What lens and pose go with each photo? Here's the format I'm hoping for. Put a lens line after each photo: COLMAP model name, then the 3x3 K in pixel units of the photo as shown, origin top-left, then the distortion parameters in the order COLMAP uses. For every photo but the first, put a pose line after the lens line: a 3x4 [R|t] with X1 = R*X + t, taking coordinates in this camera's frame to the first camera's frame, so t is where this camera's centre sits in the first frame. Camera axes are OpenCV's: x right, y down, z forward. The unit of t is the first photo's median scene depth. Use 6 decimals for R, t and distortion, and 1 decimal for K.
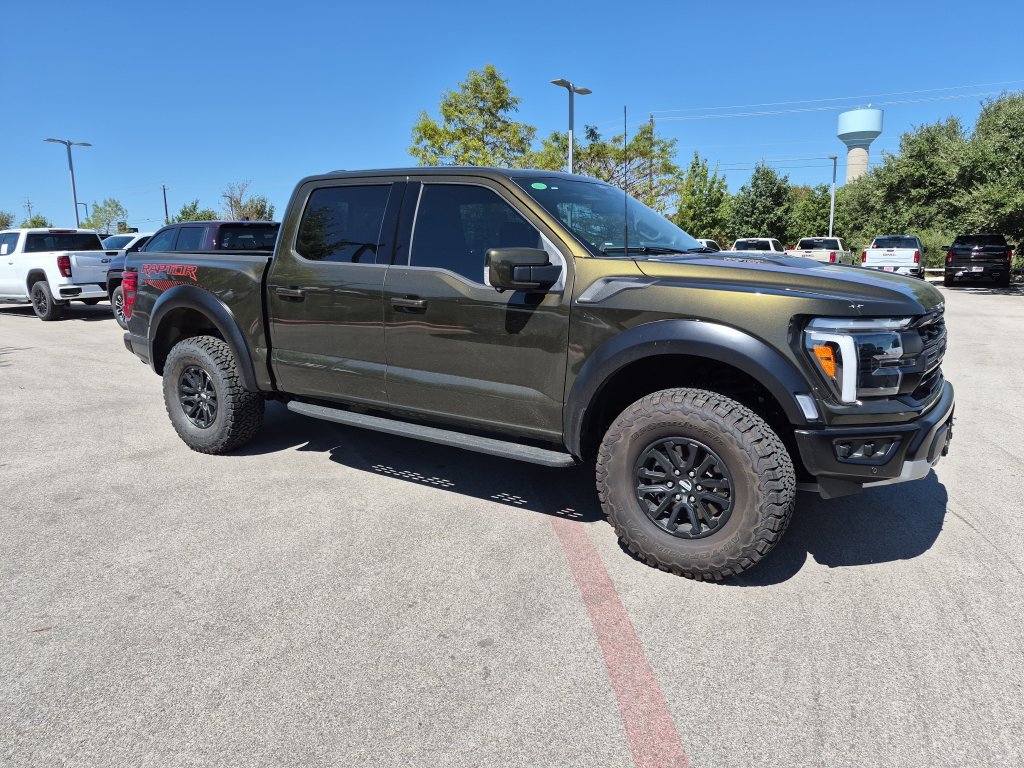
lens RADIAL K [[720.1, 0, 509.3], [0, 720.1, 377.2], [0, 0, 1]] dist [0.062205, -0.062714]
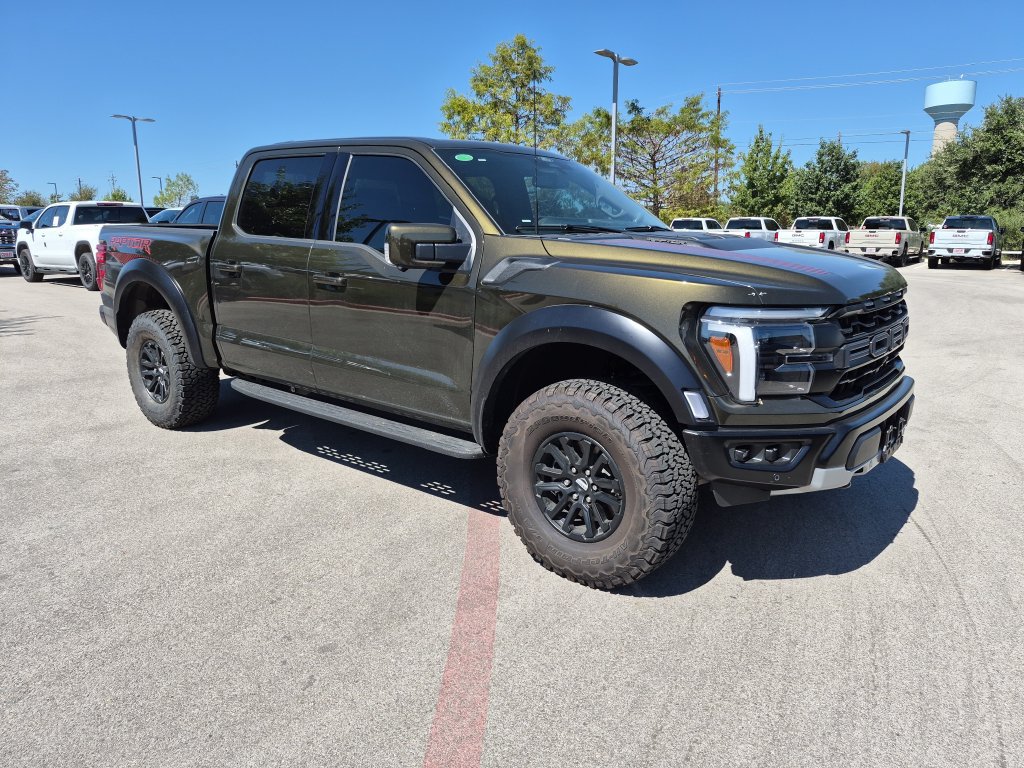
lens RADIAL K [[720.1, 0, 513.0], [0, 720.1, 373.1], [0, 0, 1]] dist [0.062205, -0.062714]
pose [[0.996130, 0.026663, -0.083747, 0.180887], [-0.024524, 0.999349, 0.026458, -0.011666], [0.084398, -0.024301, 0.996136, 0.063226]]
